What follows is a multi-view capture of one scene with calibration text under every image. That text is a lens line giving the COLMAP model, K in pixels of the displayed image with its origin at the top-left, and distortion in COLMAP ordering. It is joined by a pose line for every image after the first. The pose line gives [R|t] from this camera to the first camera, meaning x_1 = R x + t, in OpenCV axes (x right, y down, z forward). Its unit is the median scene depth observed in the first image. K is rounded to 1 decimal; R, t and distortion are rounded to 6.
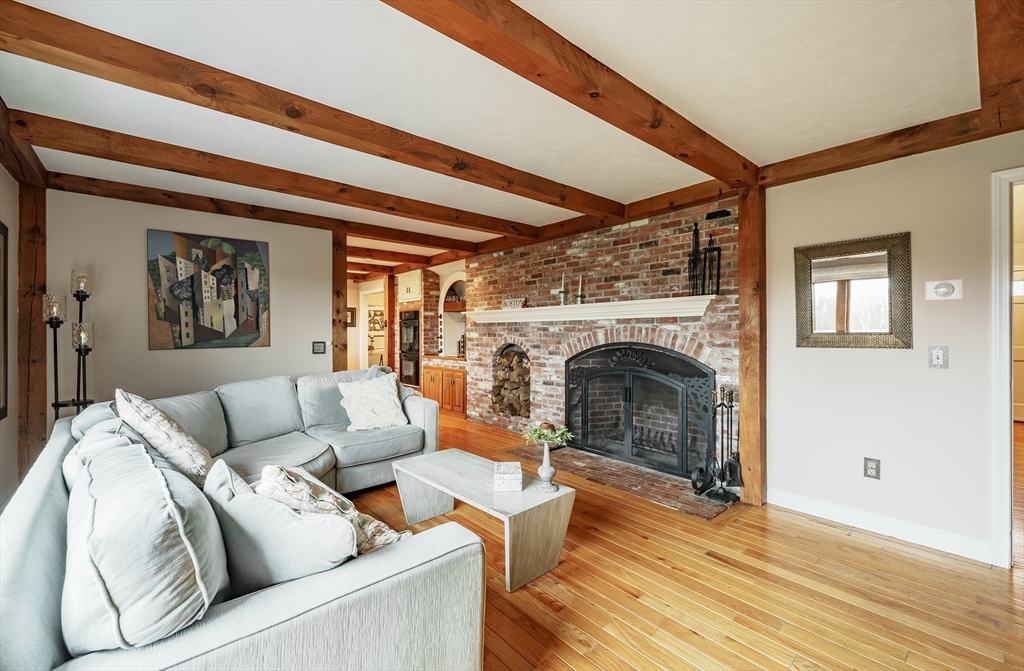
lens RADIAL K [[423.7, 0, 512.3], [0, 423.7, 327.9], [0, 0, 1]] dist [0.000104, -0.000045]
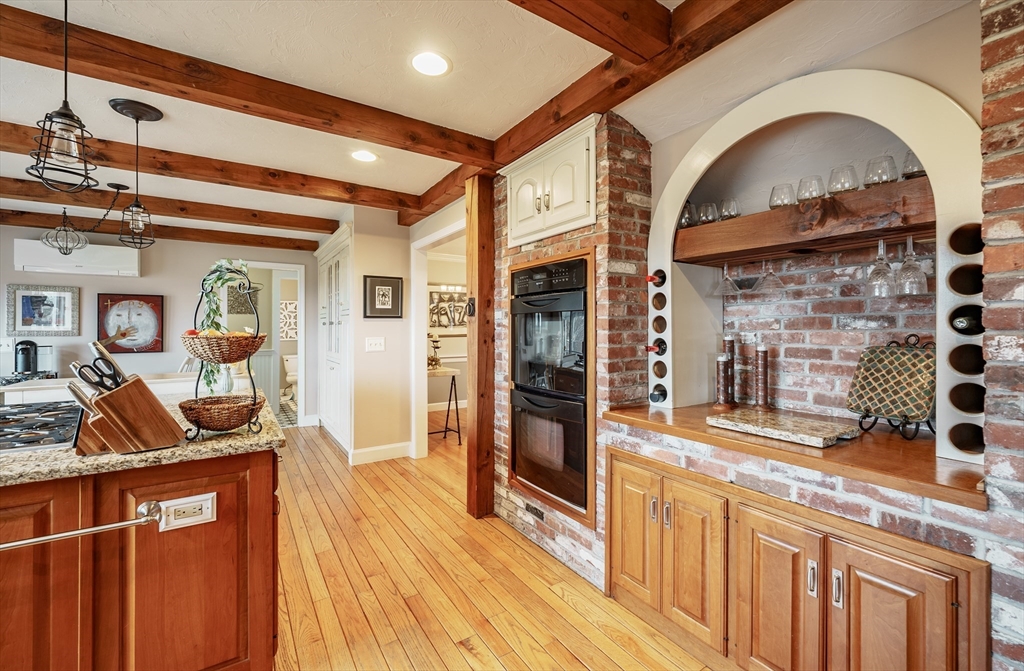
lens RADIAL K [[423.7, 0, 512.3], [0, 423.7, 327.9], [0, 0, 1]] dist [0.000104, -0.000045]
pose [[0.990292, 0.003516, -0.138959, -0.272095], [-0.002658, 0.999976, 0.006358, 0.007548], [0.138978, -0.005927, 0.990278, 0.818867]]
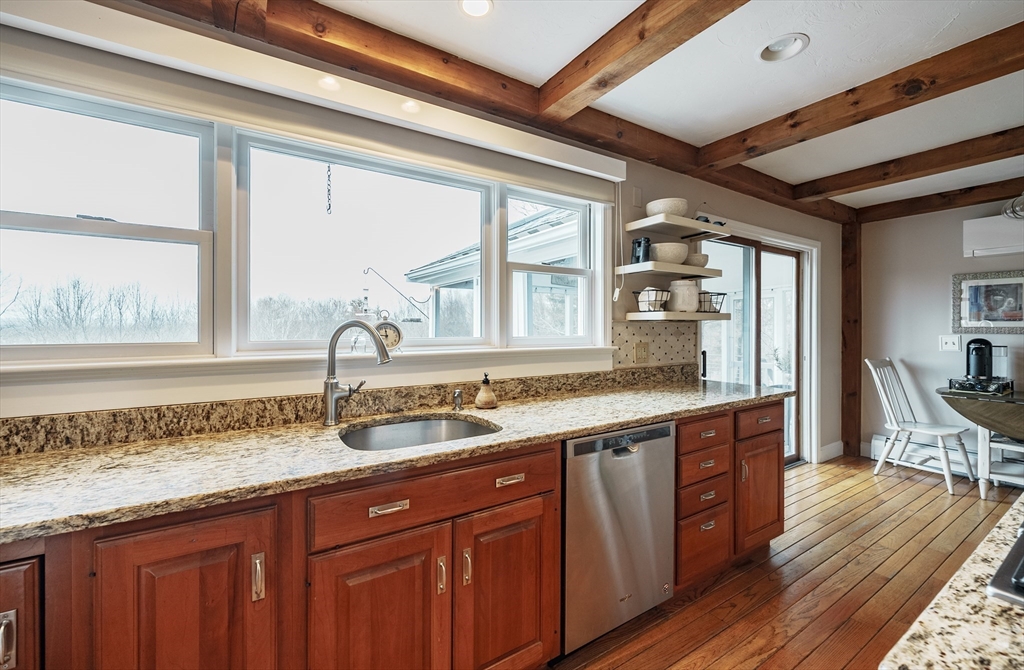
lens RADIAL K [[423.7, 0, 512.3], [0, 423.7, 327.4], [0, 0, 1]] dist [0.000104, -0.000045]
pose [[-0.163916, 0.007764, -0.986444, -0.484723], [0.009073, 0.999939, 0.006363, 0.009773], [0.986433, -0.007907, -0.163976, 0.859868]]
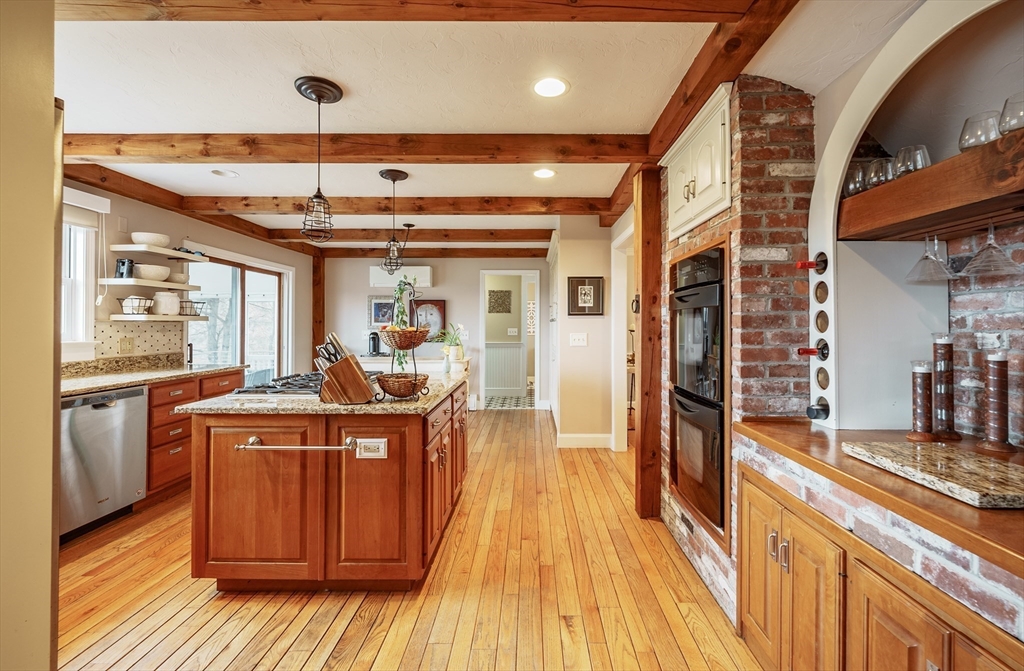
lens RADIAL K [[424.0, 0, 526.9], [0, 424.0, 322.2], [0, 0, 1]] dist [-0.002246, -0.000021]
pose [[0.752414, 0.002665, -0.658686, -0.161921], [-0.001230, 0.999996, 0.002641, 0.006616], [0.658690, -0.001177, 0.752414, 0.846889]]
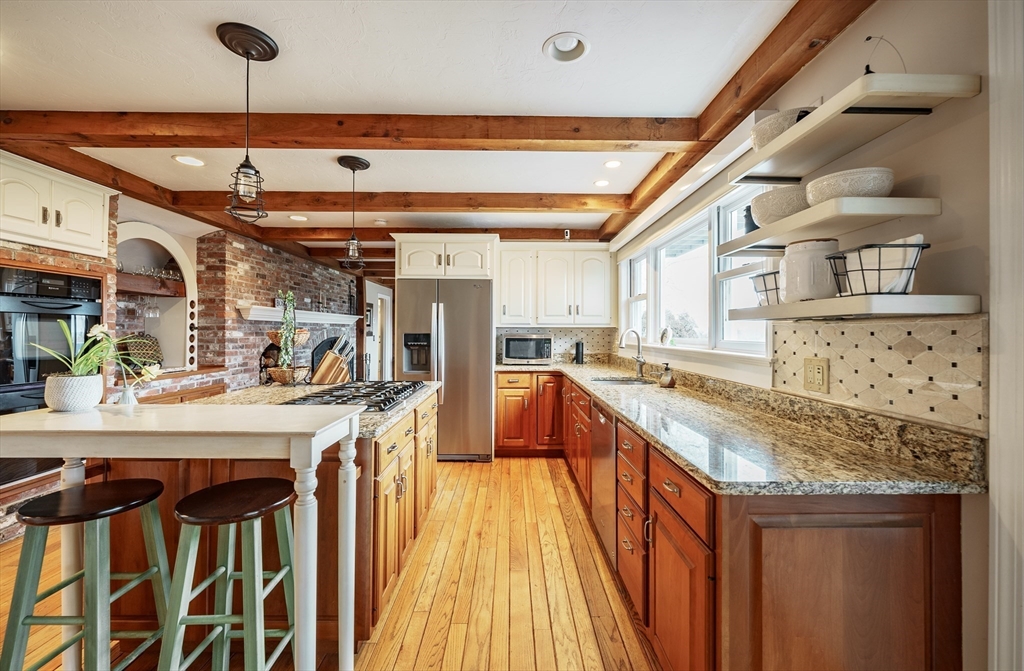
lens RADIAL K [[423.7, 0, 512.3], [0, 423.7, 327.9], [0, 0, 1]] dist [0.000104, -0.000045]
pose [[-0.758608, 0.009060, 0.651484, -0.969259], [-0.003224, 0.999839, -0.017659, 0.016450], [-0.651539, -0.015496, -0.758457, 1.242741]]
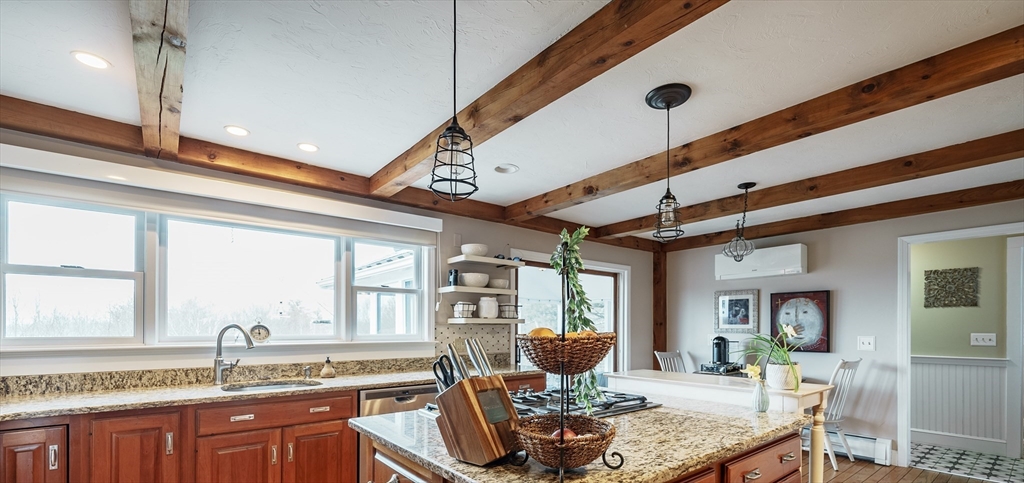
lens RADIAL K [[427.5, 0, 523.7], [0, 427.5, 325.9], [0, 0, 1]] dist [0.004036, -0.000121]
pose [[-0.031503, 0.002222, -0.999501, -0.287641], [0.006793, 0.999975, 0.002009, 0.009286], [0.999481, -0.006726, -0.031517, 1.037029]]
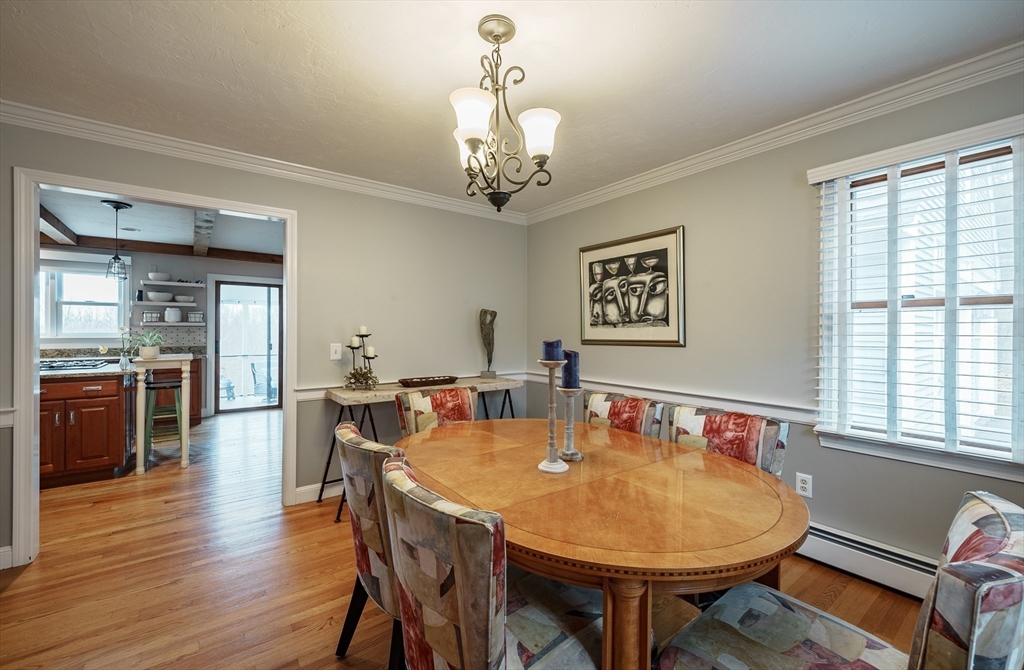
lens RADIAL K [[423.7, 0, 512.3], [0, 423.7, 327.4], [0, 0, 1]] dist [0.000104, -0.000045]
pose [[-0.065665, 0.007853, -0.997811, -0.017400], [0.007700, 0.999943, 0.007363, 0.009601], [0.997812, -0.007199, -0.065722, 1.809396]]
